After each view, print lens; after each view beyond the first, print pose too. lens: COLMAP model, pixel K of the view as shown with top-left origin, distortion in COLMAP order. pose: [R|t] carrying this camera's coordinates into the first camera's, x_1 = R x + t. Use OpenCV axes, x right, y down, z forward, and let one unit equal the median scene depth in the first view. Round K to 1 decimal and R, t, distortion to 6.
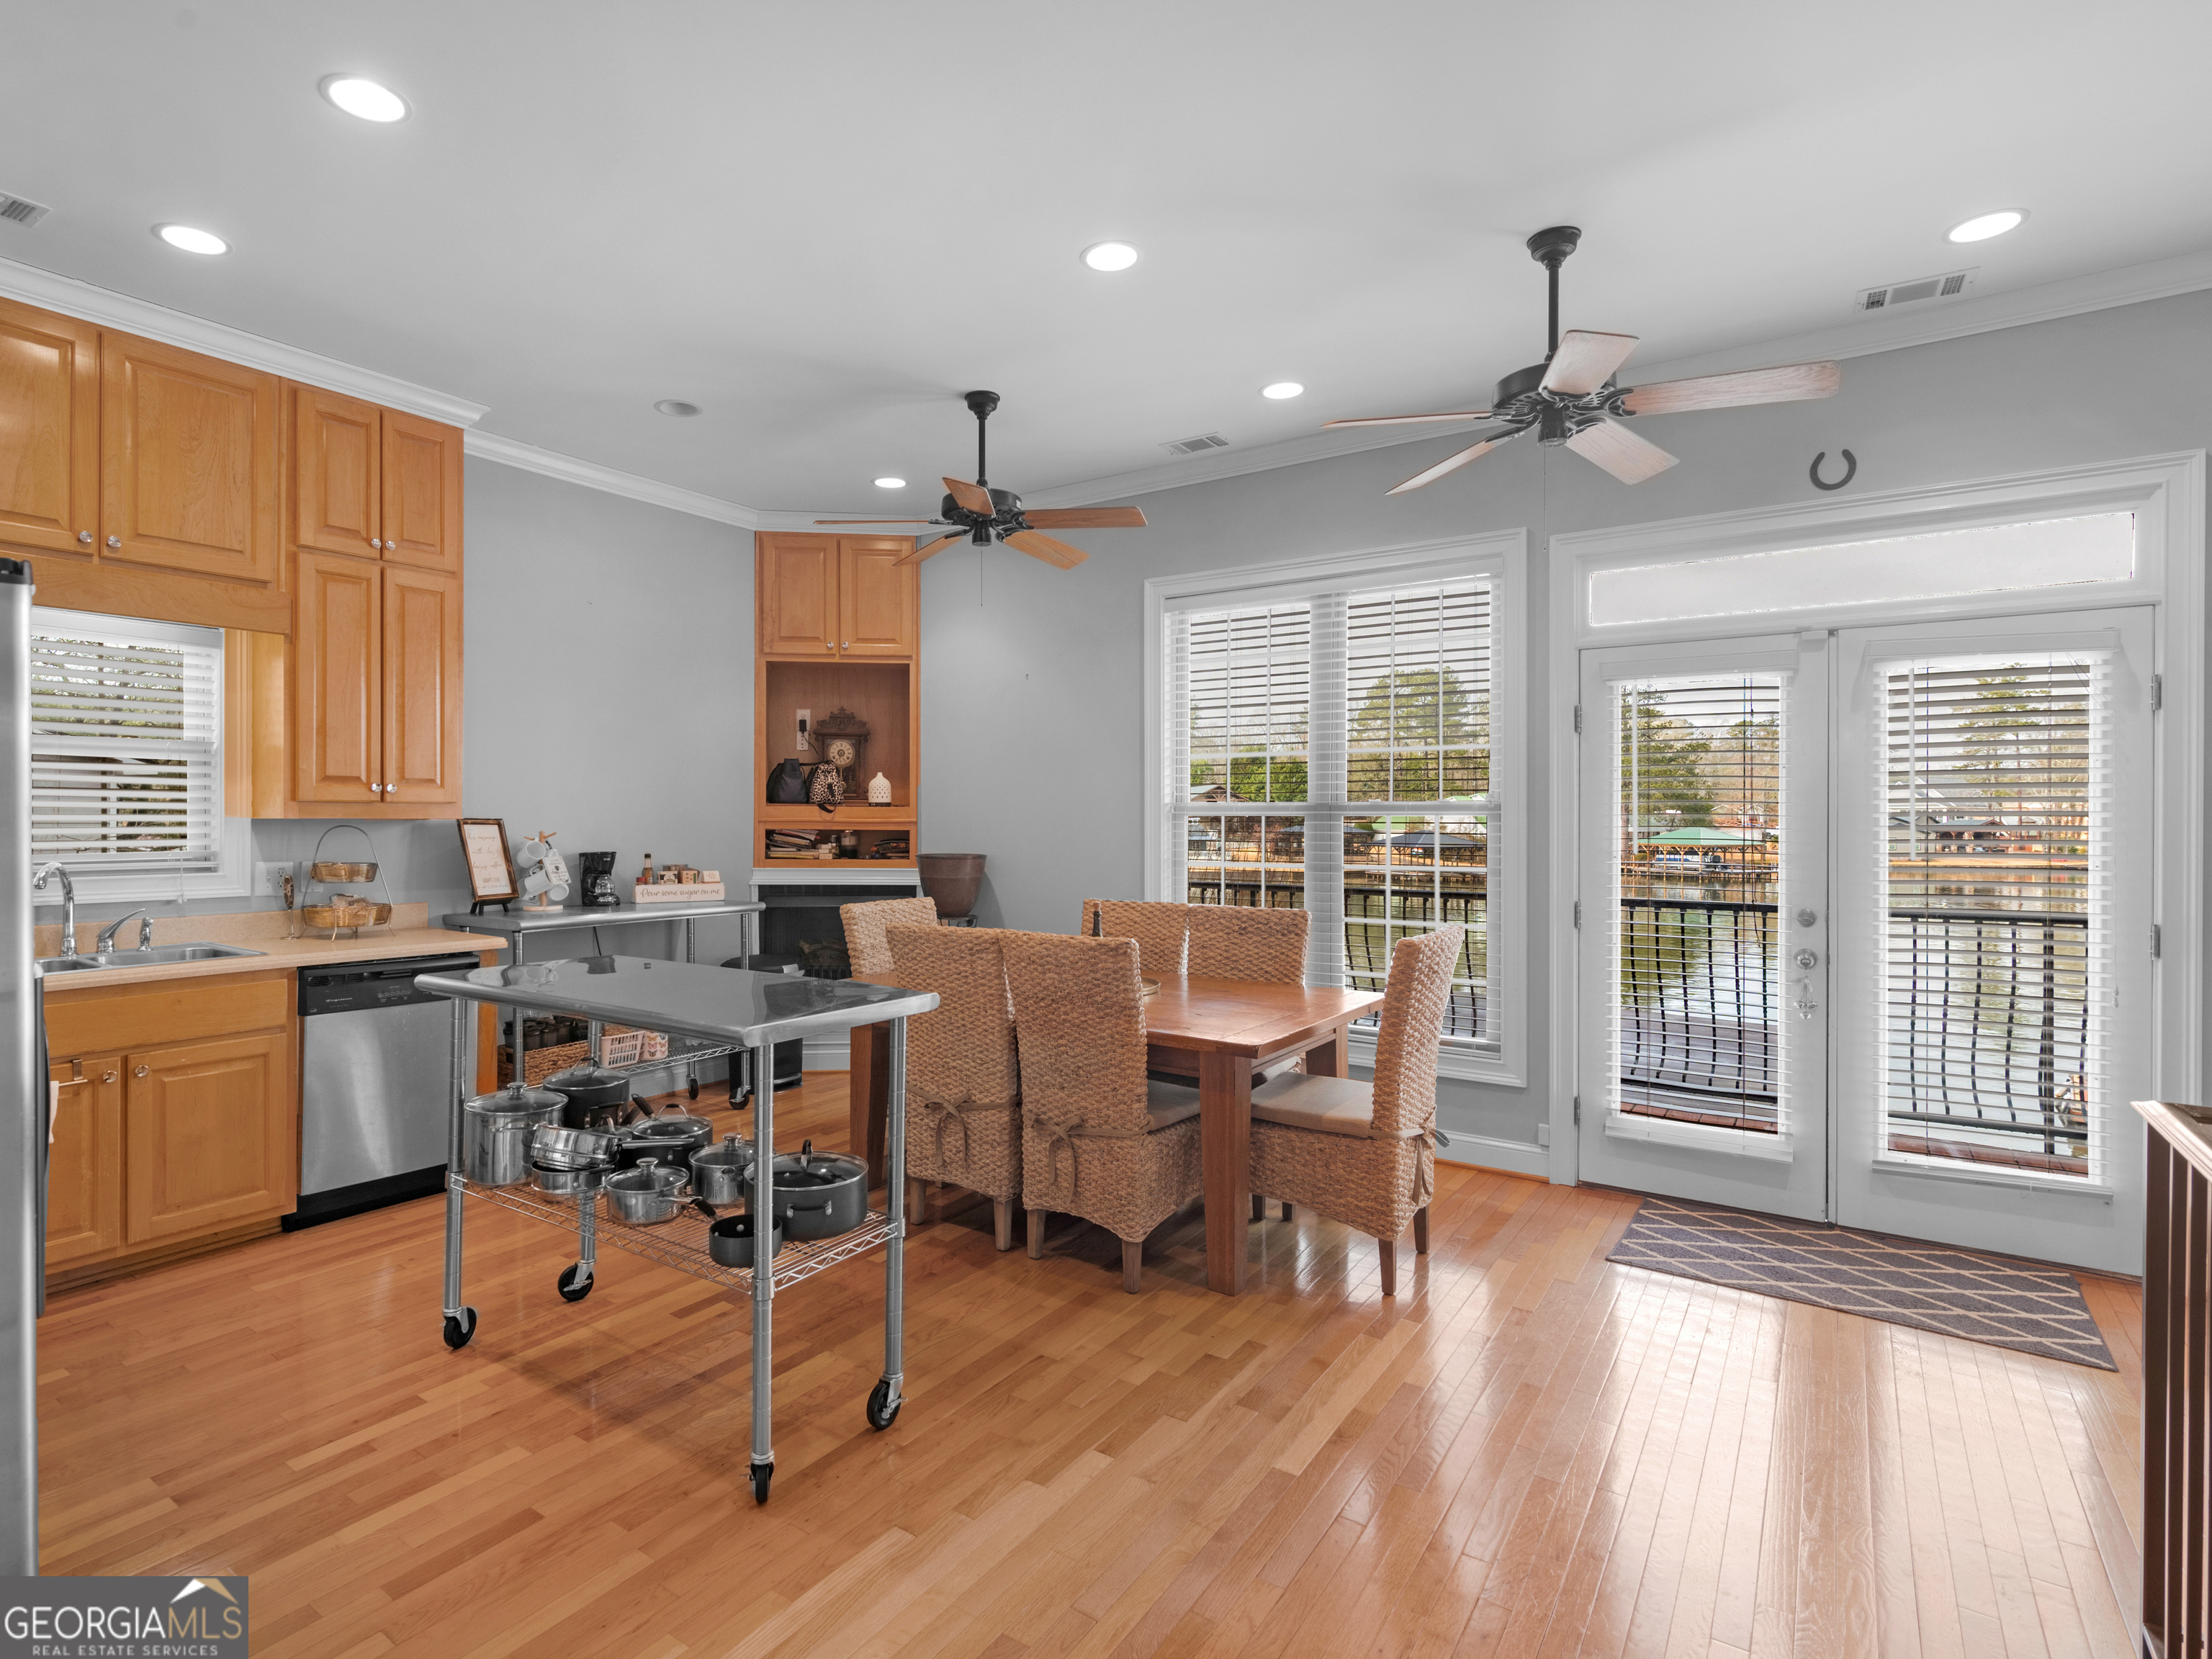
lens RADIAL K [[1134.0, 0, 948.7], [0, 1134.0, 820.6], [0, 0, 1]] dist [0.015650, -0.000032]
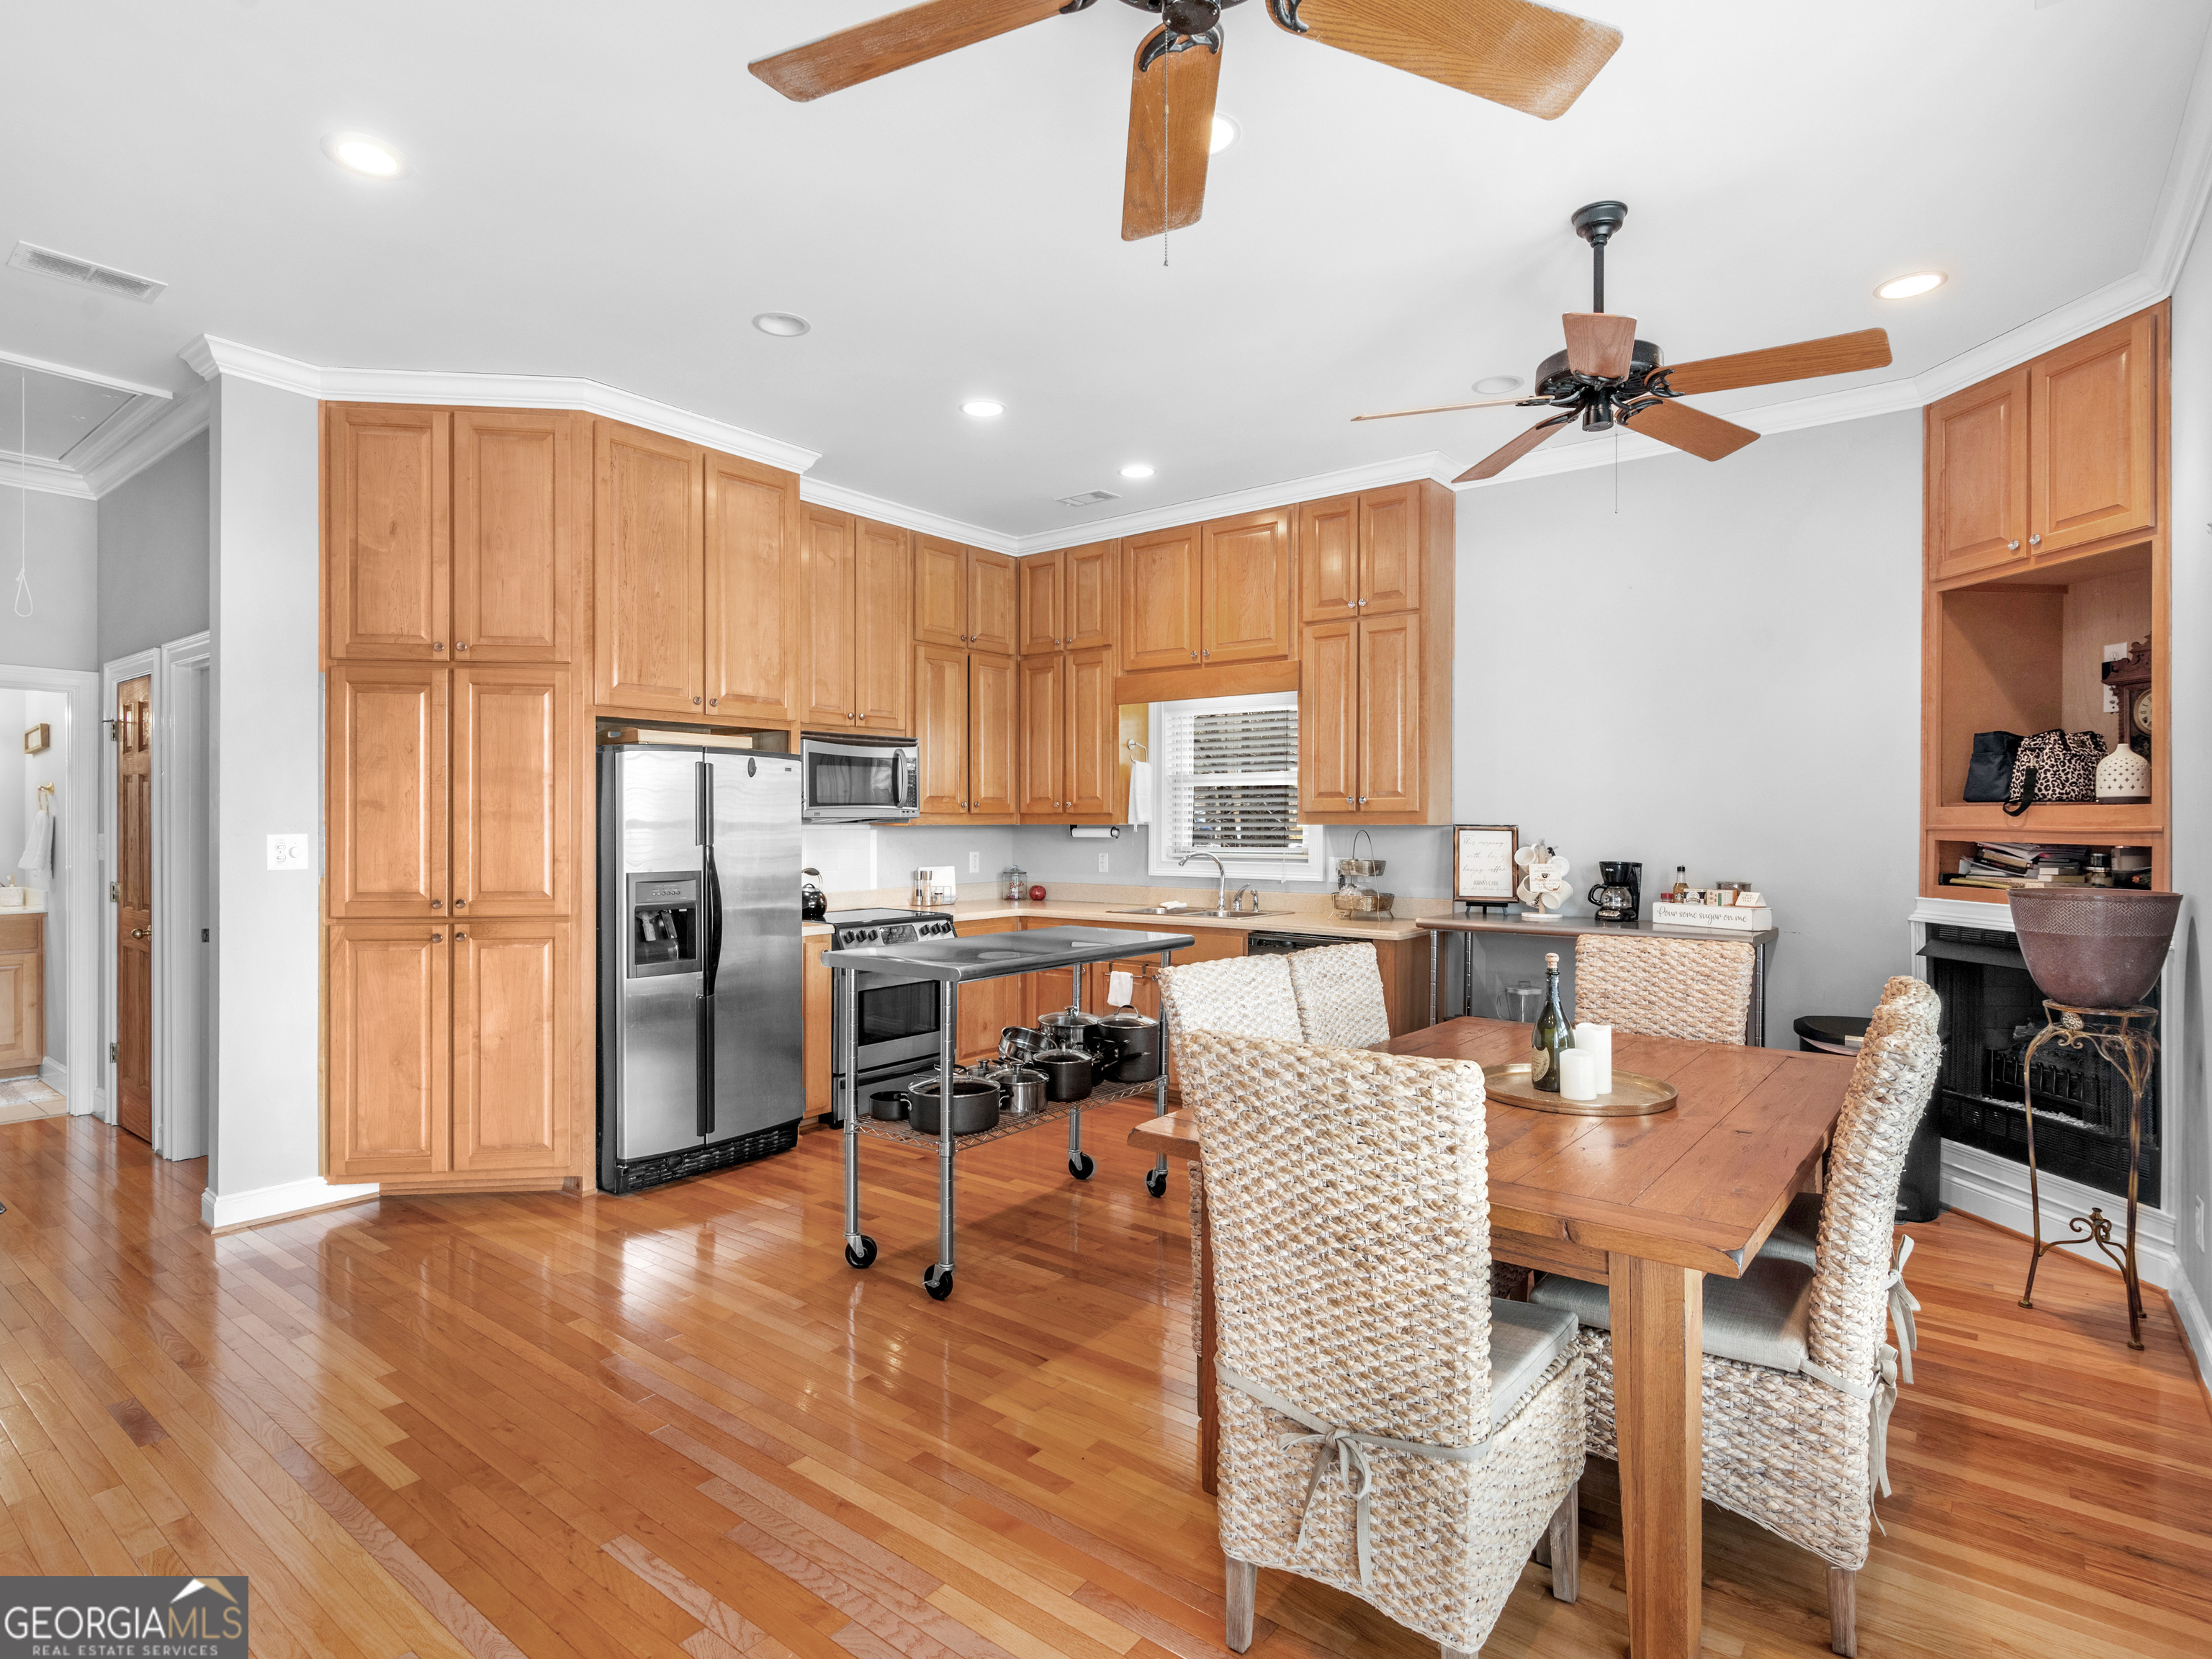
lens RADIAL K [[1136.6, 0, 1091.6], [0, 1136.6, 828.6], [0, 0, 1]] dist [0.015281, 0.000052]
pose [[-0.000136, -0.001421, -0.999999, 0.731327], [-0.005448, 0.999984, -0.001421, 0.005690], [0.999985, 0.005448, -0.000144, 0.703067]]
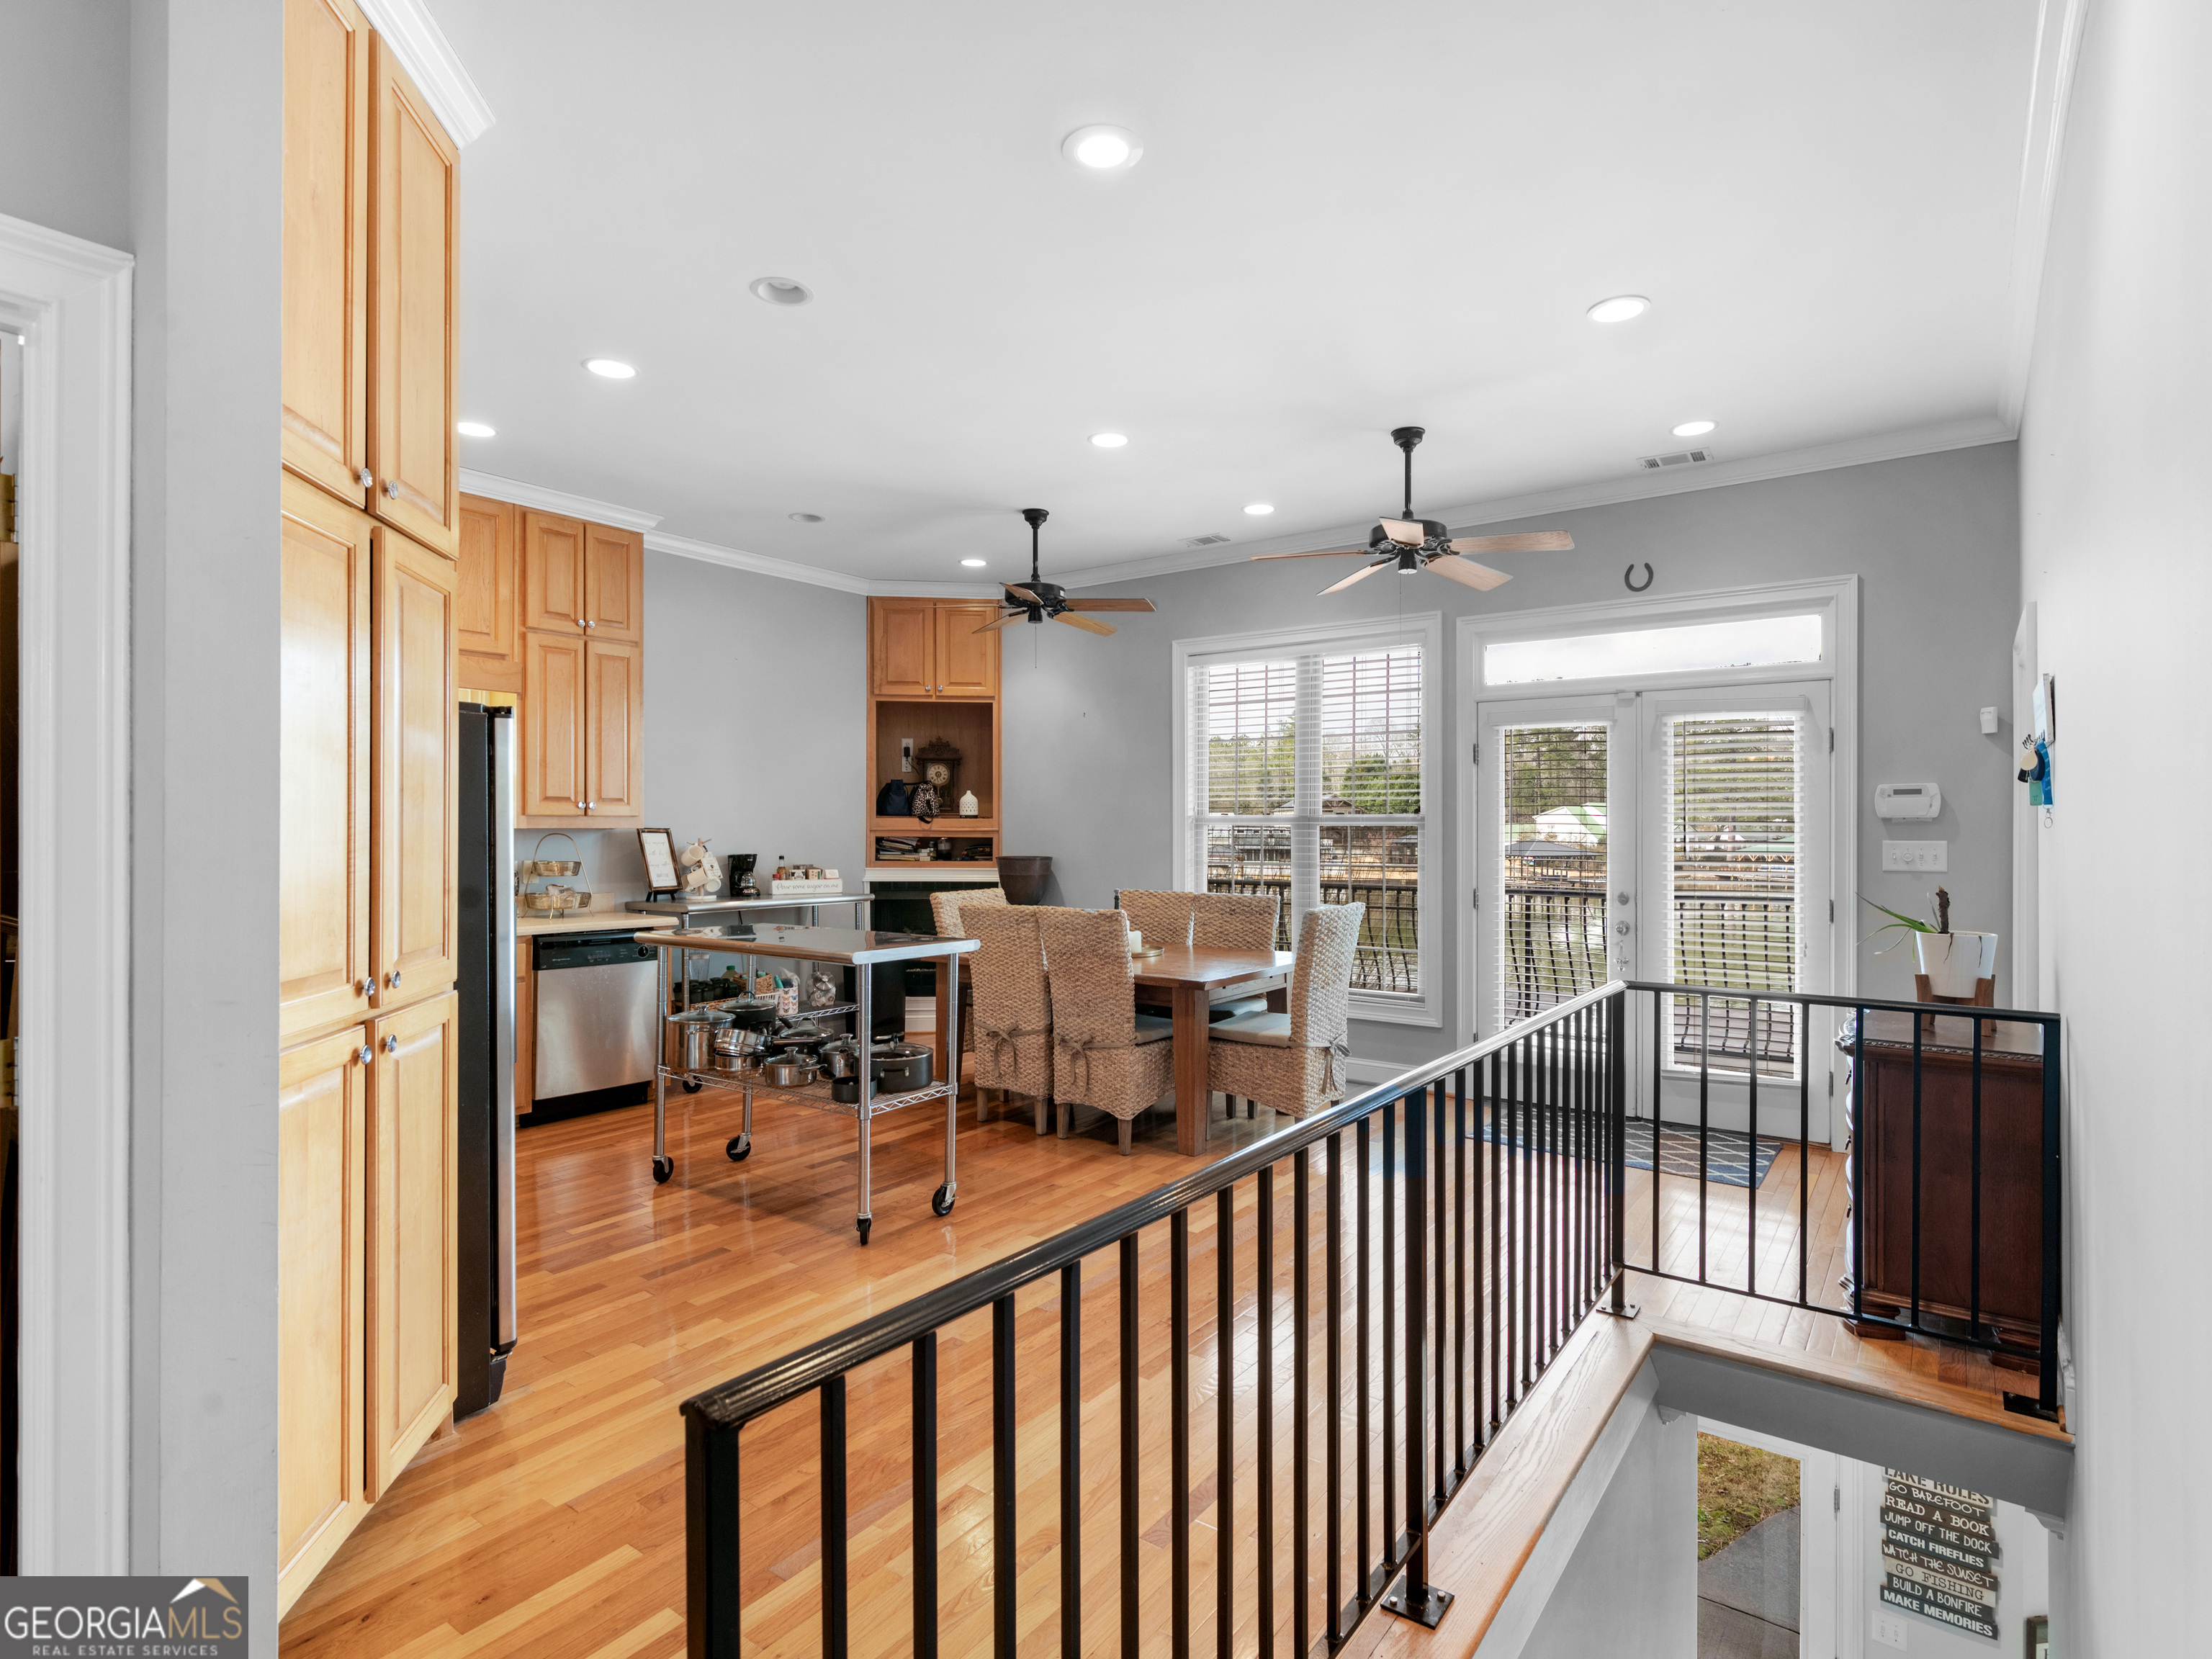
lens RADIAL K [[1136.6, 0, 1091.6], [0, 1136.6, 828.6], [0, 0, 1]] dist [0.015281, 0.000052]
pose [[0.999823, -0.001161, 0.018799, 0.072166], [0.001185, 0.999998, -0.001277, 0.001113], [-0.018797, 0.001299, 0.999822, -0.349015]]
